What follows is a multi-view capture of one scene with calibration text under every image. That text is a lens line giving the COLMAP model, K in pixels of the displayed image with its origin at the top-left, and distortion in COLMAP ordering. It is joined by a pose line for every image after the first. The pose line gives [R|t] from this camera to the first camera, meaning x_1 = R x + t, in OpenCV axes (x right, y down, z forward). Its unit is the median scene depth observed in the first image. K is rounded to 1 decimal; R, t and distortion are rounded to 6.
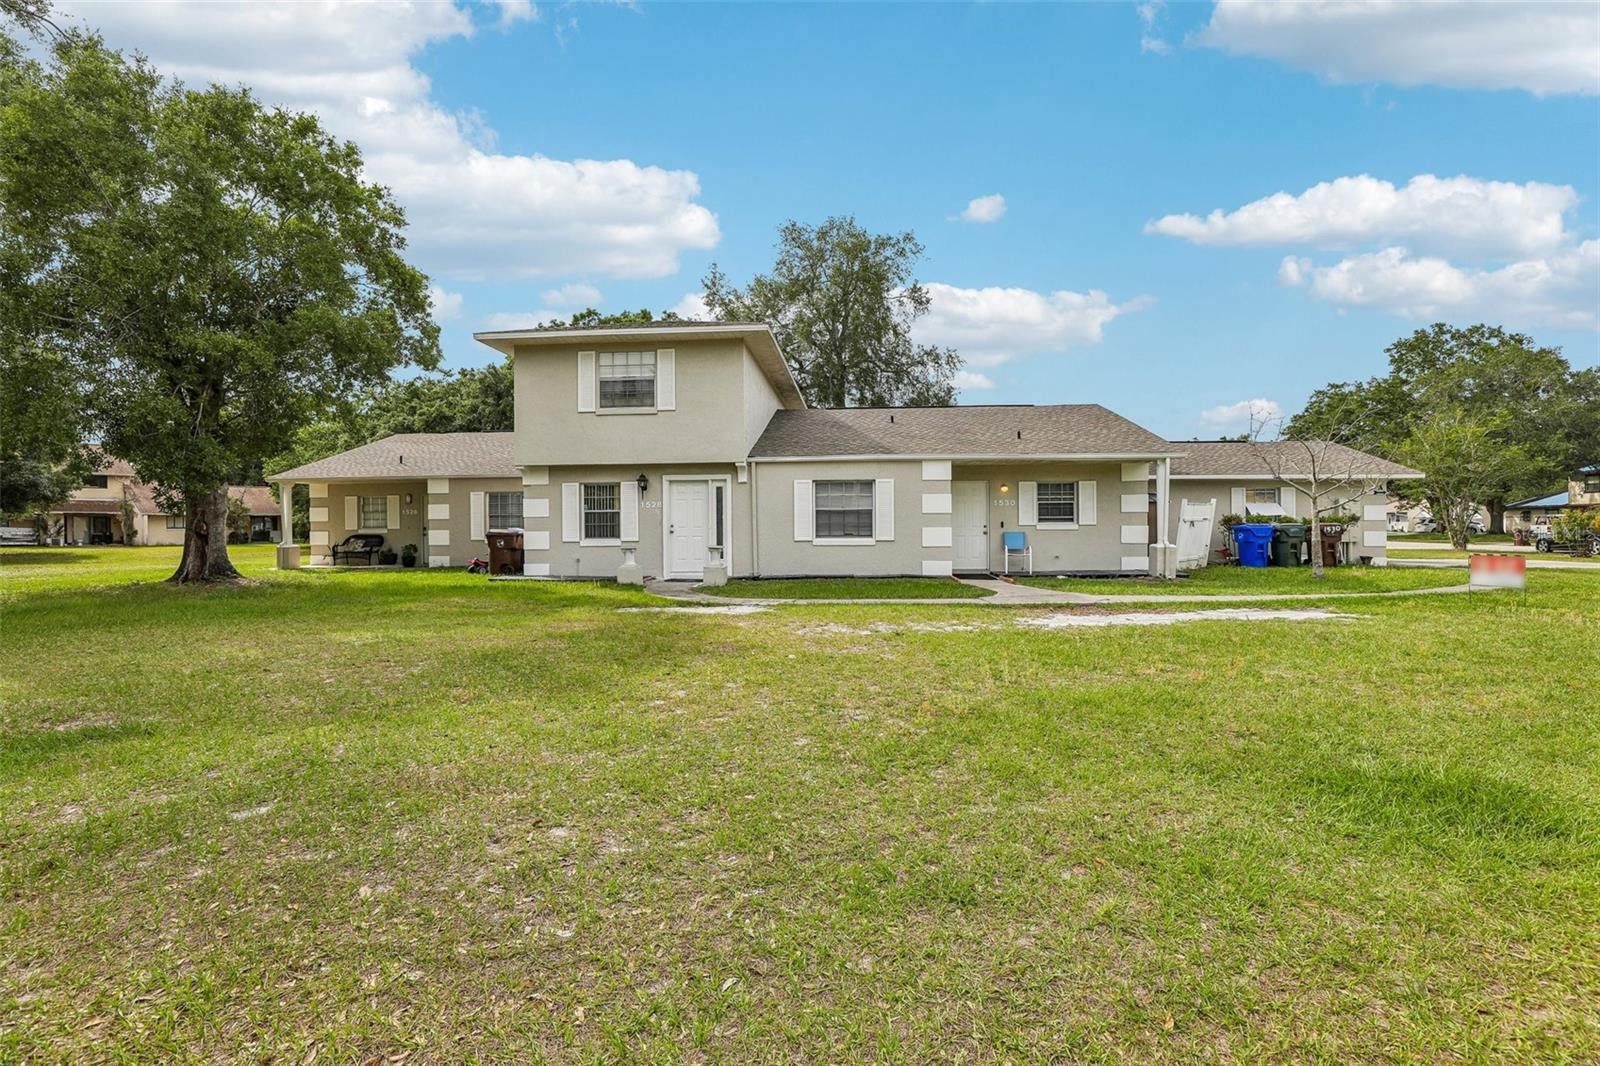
lens RADIAL K [[716.3, 0, 800.0], [0, 716.3, 533.0], [0, 0, 1]] dist [-0.031674, 0.000636]
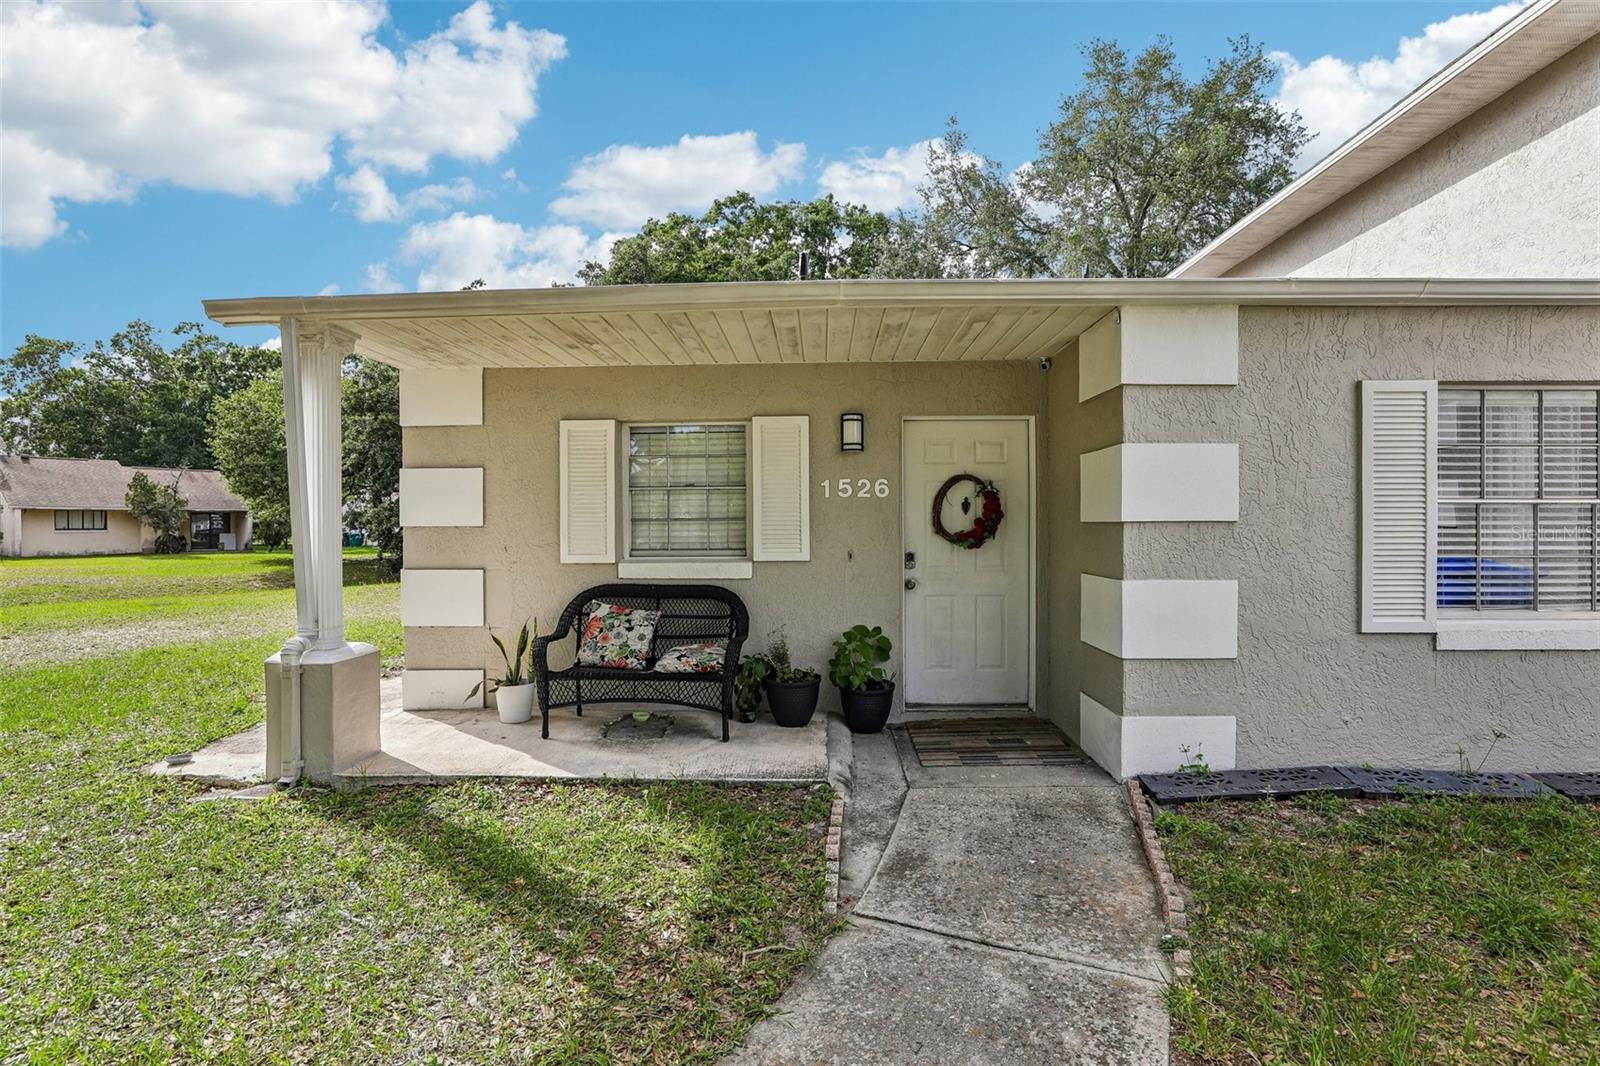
lens RADIAL K [[717.0, 0, 775.3], [0, 717.0, 534.8], [0, 0, 1]] dist [-0.033232, 0.000449]
pose [[0.999653, 0.001672, 0.026293, -0.744049], [-0.001811, 0.999984, 0.005266, -0.019730], [-0.026284, -0.005311, 0.999640, 0.978787]]
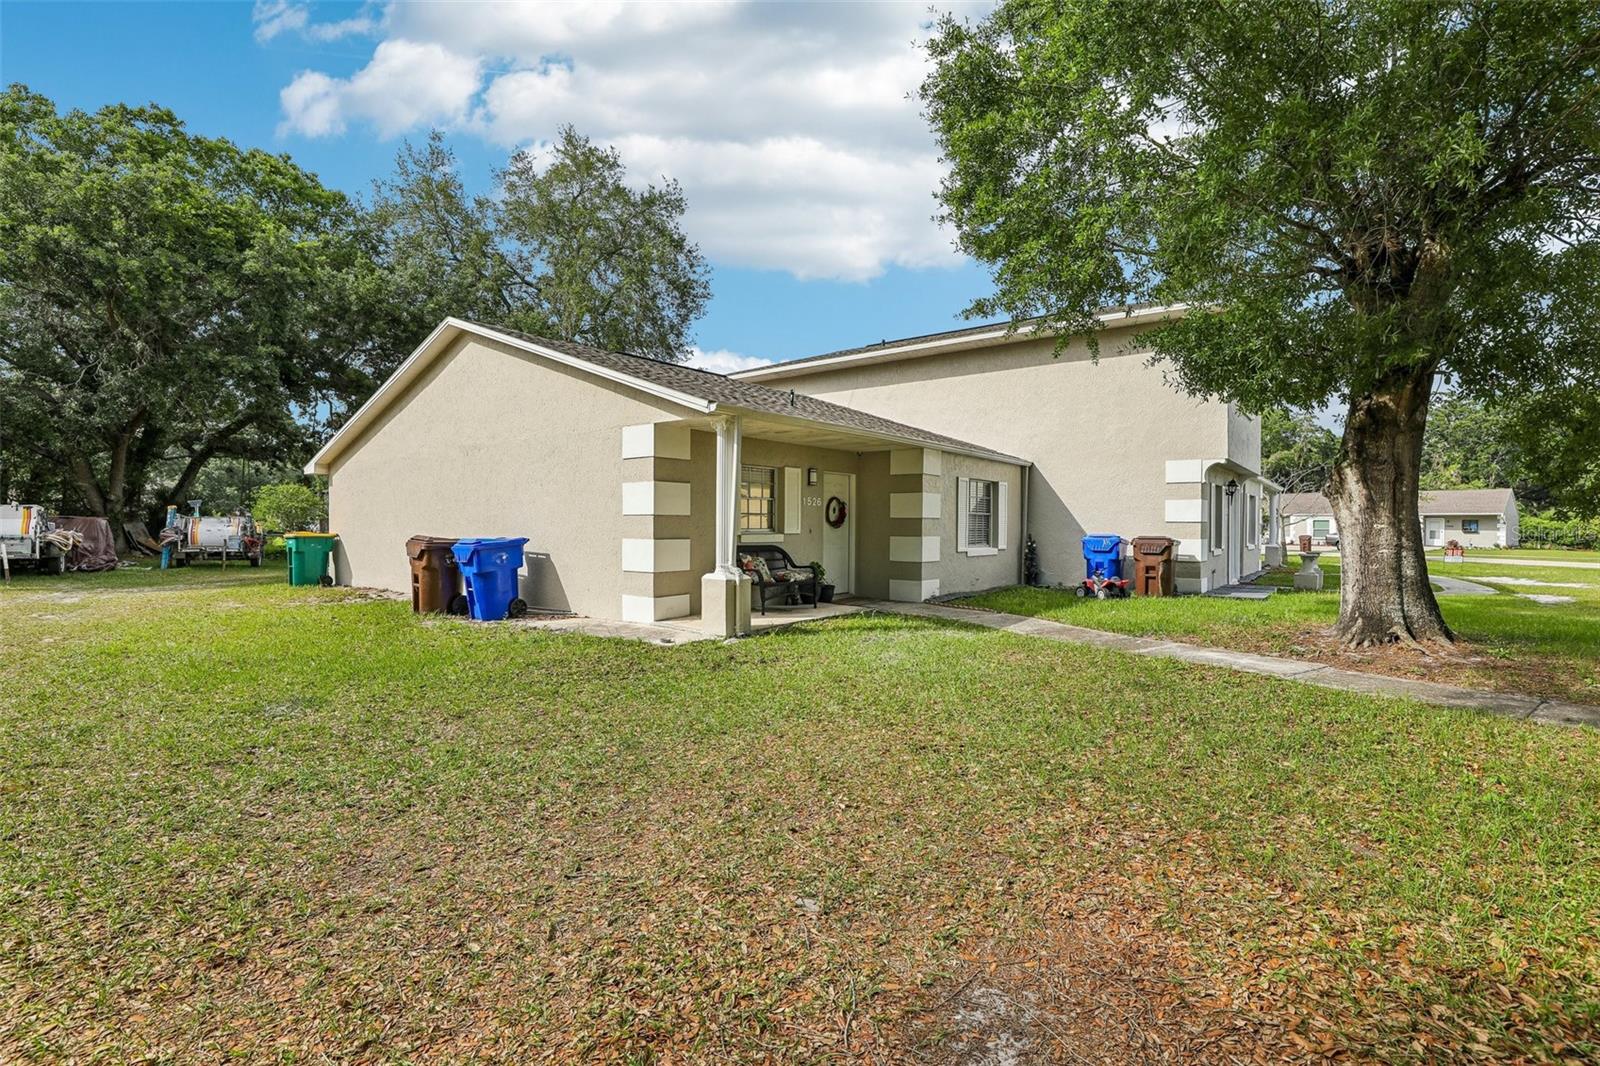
lens RADIAL K [[717.0, 0, 775.3], [0, 717.0, 534.8], [0, 0, 1]] dist [-0.033232, 0.000449]
pose [[0.595684, -0.003059, 0.803213, -1.283619], [-0.002207, 0.999983, 0.005445, -0.009703], [-0.803216, -0.005016, 0.595667, 0.897678]]
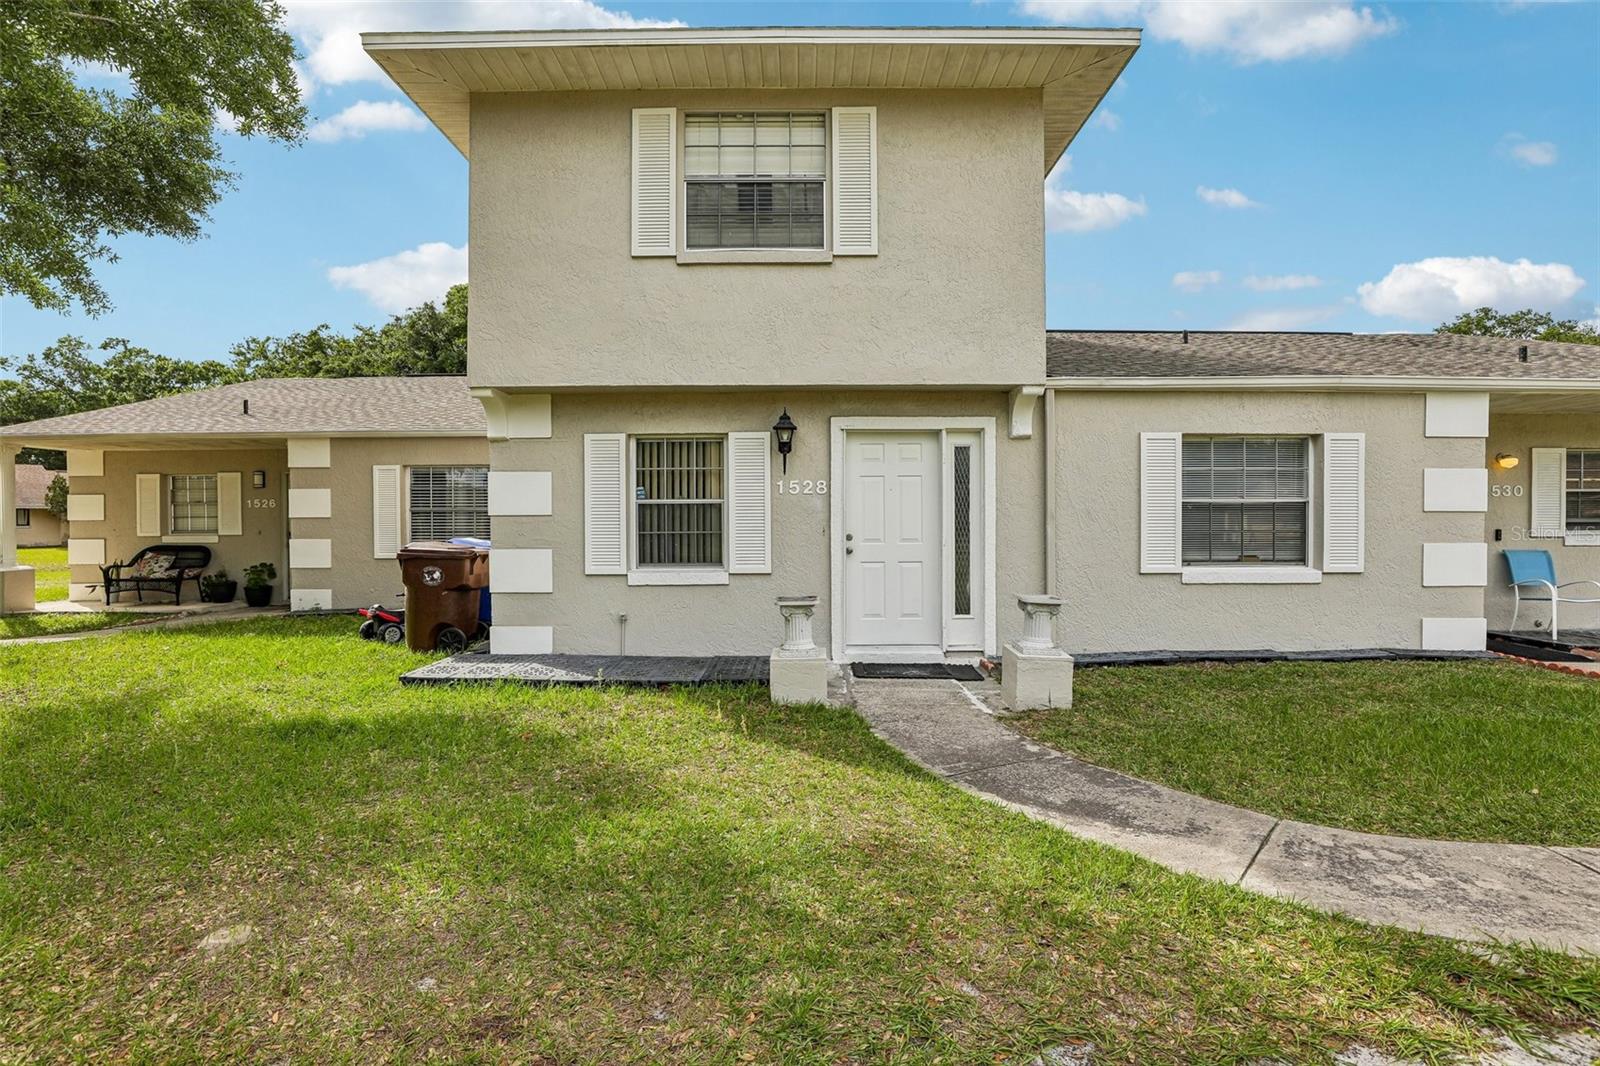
lens RADIAL K [[716.3, 0, 800.0], [0, 716.3, 533.0], [0, 0, 1]] dist [-0.031674, 0.000636]
pose [[0.997274, 0.002310, 0.073751, -0.232523], [-0.002686, 0.999984, 0.005005, -0.014050], [-0.073738, -0.005189, 0.997264, 0.559773]]
